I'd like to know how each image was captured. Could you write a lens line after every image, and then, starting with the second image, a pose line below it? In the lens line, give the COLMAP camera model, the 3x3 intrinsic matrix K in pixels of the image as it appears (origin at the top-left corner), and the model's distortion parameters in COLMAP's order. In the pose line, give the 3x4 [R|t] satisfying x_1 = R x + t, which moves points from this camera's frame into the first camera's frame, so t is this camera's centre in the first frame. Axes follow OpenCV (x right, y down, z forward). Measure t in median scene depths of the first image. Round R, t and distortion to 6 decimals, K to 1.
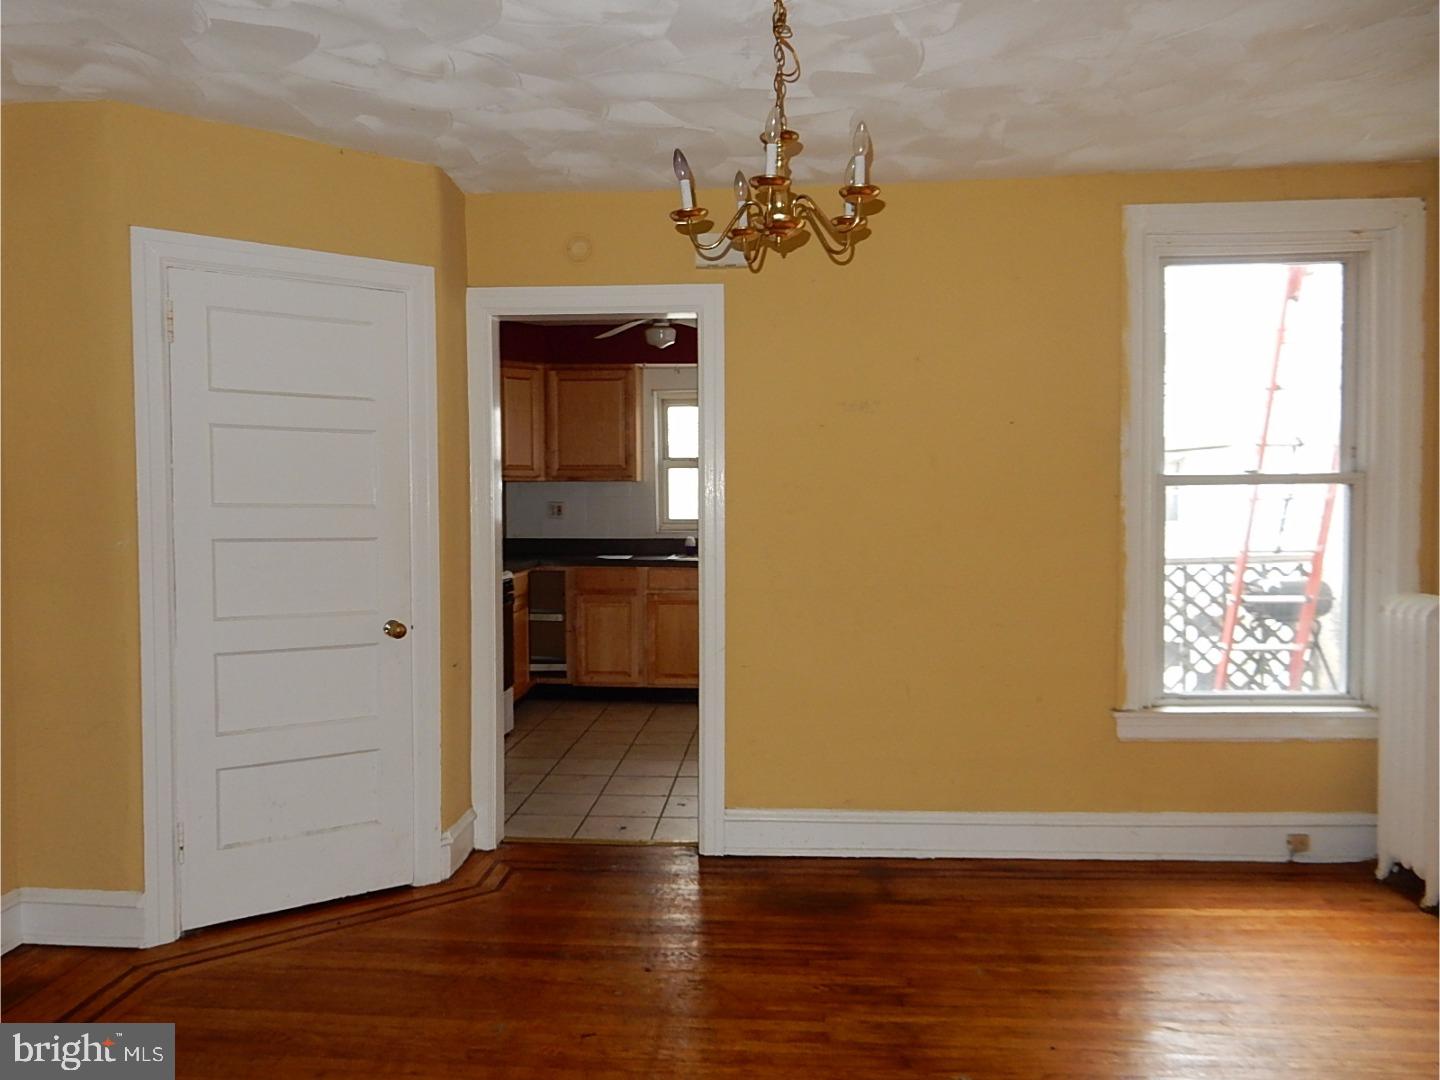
lens RADIAL K [[1070.1, 0, 720.0], [0, 1070.1, 540.0], [0, 0, 1]] dist [-0.001266, -0.004246]
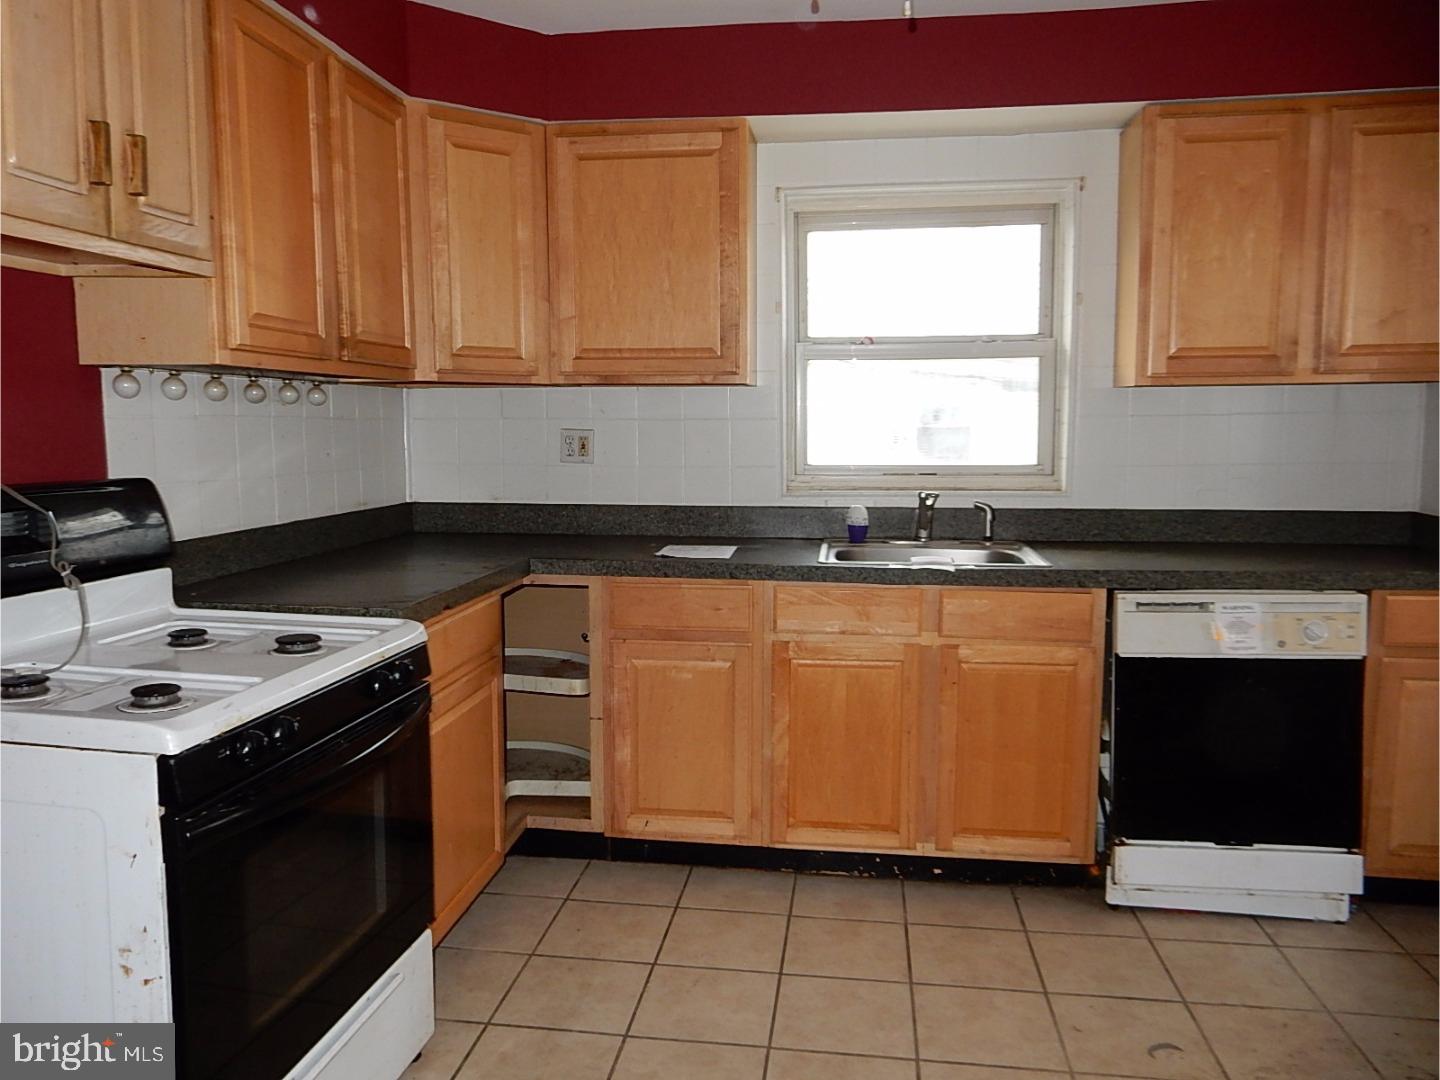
lens RADIAL K [[1078.5, 0, 720.0], [0, 1078.5, 540.0], [0, 0, 1]] dist [-0.007151, -0.003837]
pose [[0.997580, 0.009130, -0.068922, -0.057413], [-0.004267, 0.997511, 0.070378, -0.021281], [0.069393, -0.069914, 0.995137, 0.544432]]
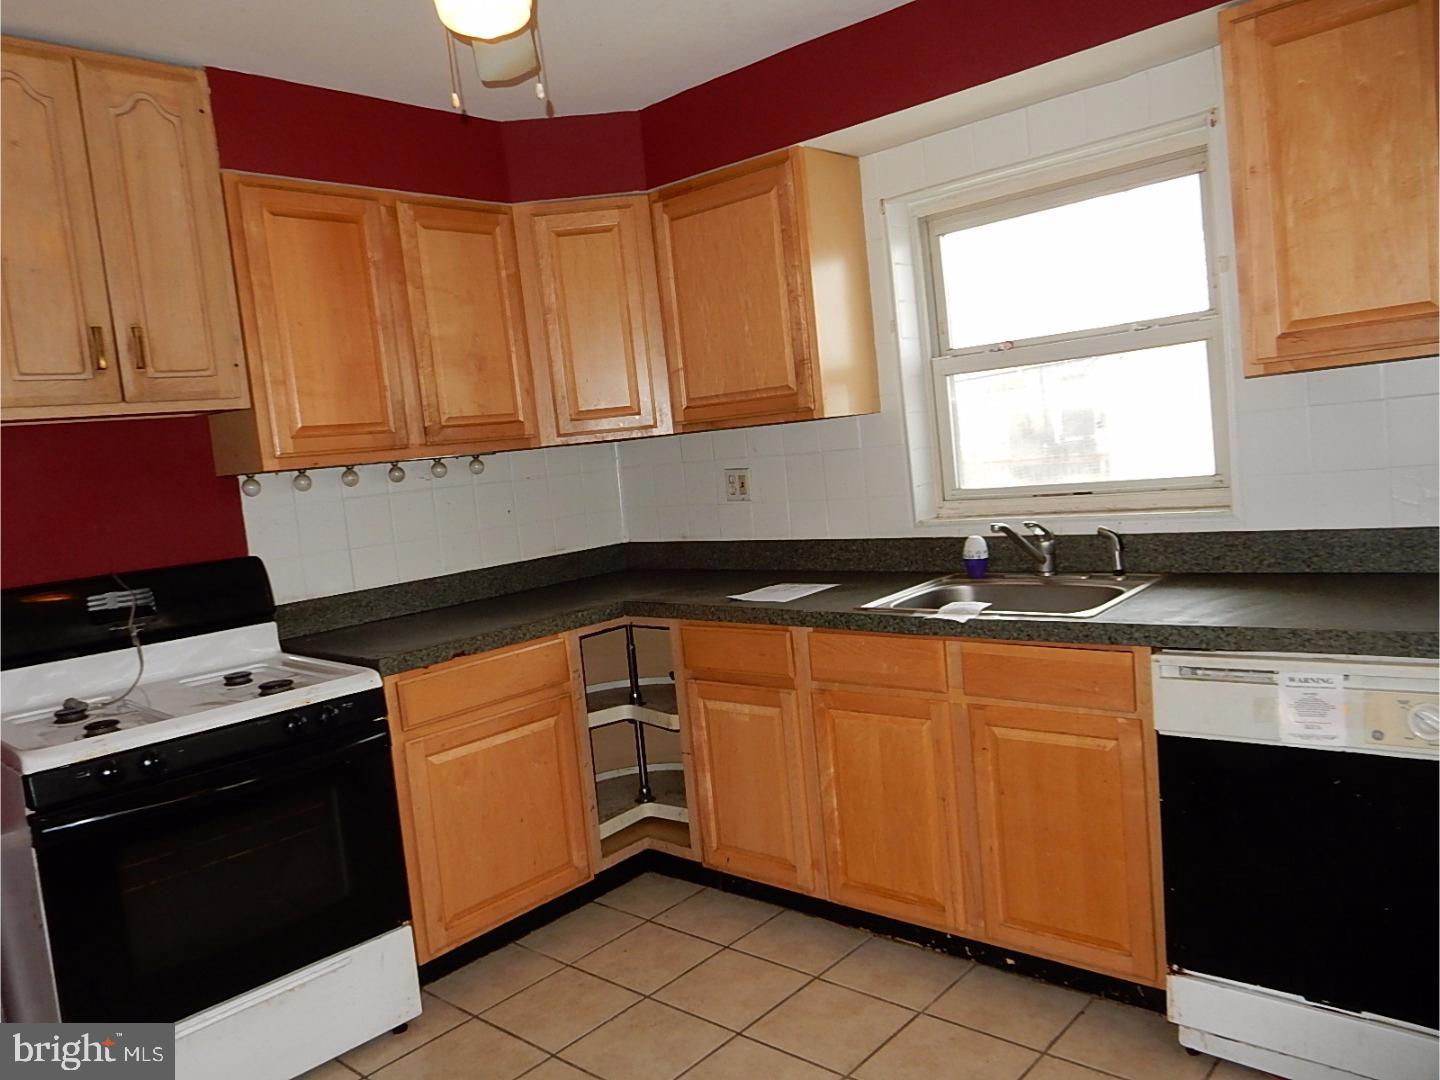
lens RADIAL K [[1070.1, 0, 720.0], [0, 1070.1, 540.0], [0, 0, 1]] dist [-0.001266, -0.004246]
pose [[0.781886, -0.018204, -0.623155, 0.163189], [0.073560, 0.995285, 0.063224, -0.036490], [0.619066, -0.095273, 0.779539, 0.634268]]
